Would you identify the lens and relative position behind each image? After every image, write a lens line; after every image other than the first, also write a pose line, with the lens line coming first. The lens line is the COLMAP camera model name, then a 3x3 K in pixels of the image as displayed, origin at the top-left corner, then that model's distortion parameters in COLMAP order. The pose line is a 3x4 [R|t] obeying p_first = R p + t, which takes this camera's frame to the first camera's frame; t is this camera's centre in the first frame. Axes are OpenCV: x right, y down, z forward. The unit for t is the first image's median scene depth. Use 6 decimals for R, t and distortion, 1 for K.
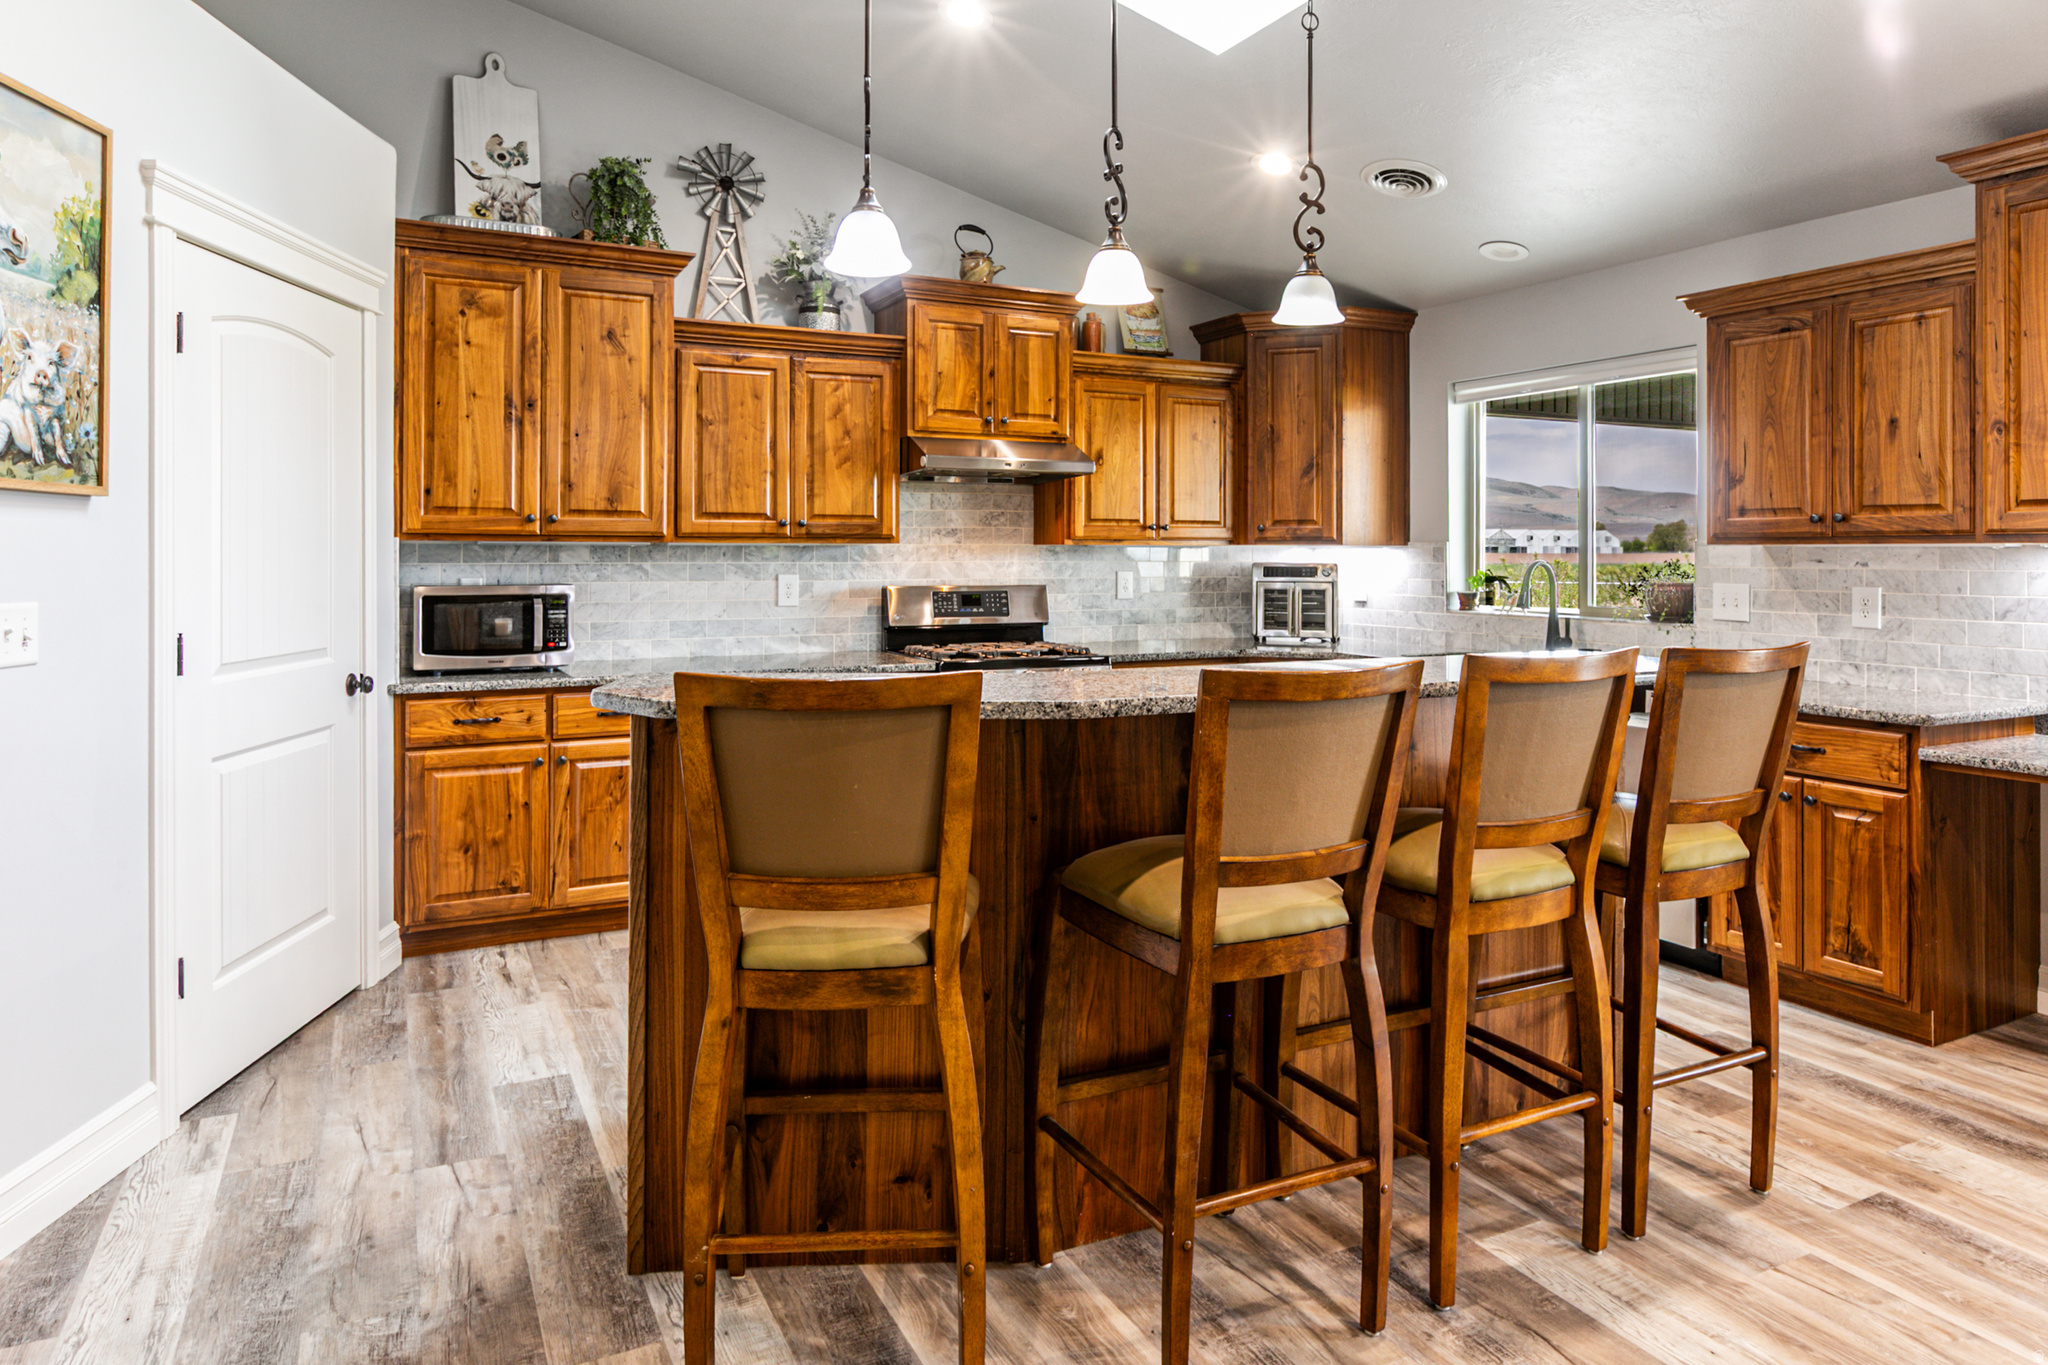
lens RADIAL K [[1262.7, 0, 1017.4], [0, 1262.7, 556.3], [0, 0, 1]] dist [-0.002212, -0.000075]
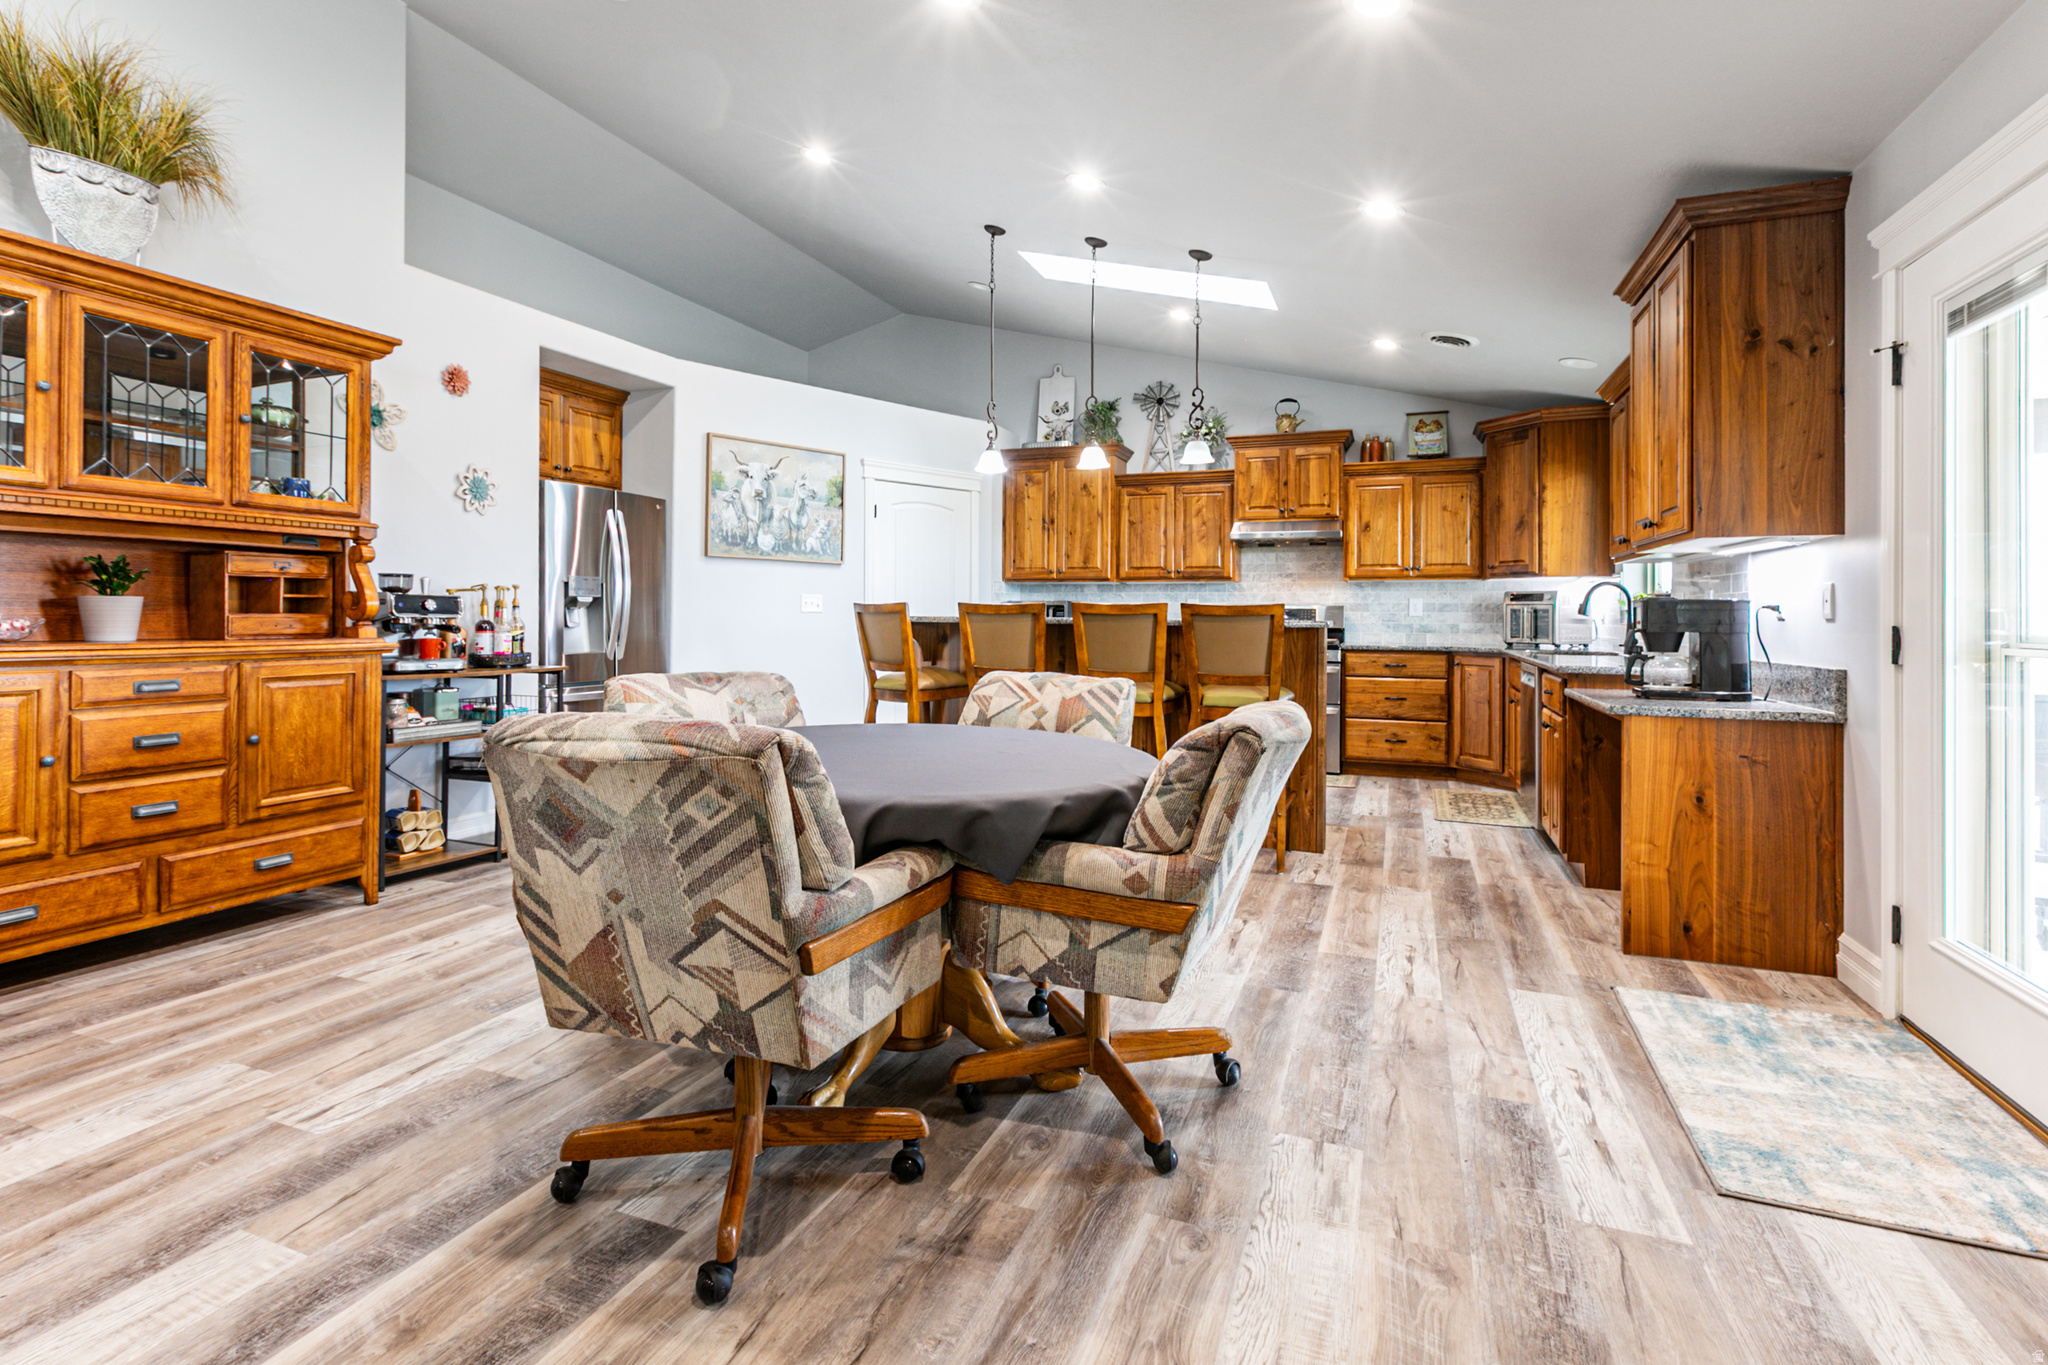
lens RADIAL K [[977.3, 0, 999.6], [0, 977.3, 606.4], [0, 0, 1]] dist [0.001177, 0.000276]
pose [[0.664925, -0.004627, -0.746896, 0.873238], [-0.007109, 0.999896, -0.012522, 0.055138], [0.746876, 0.013636, 0.664823, -0.236988]]
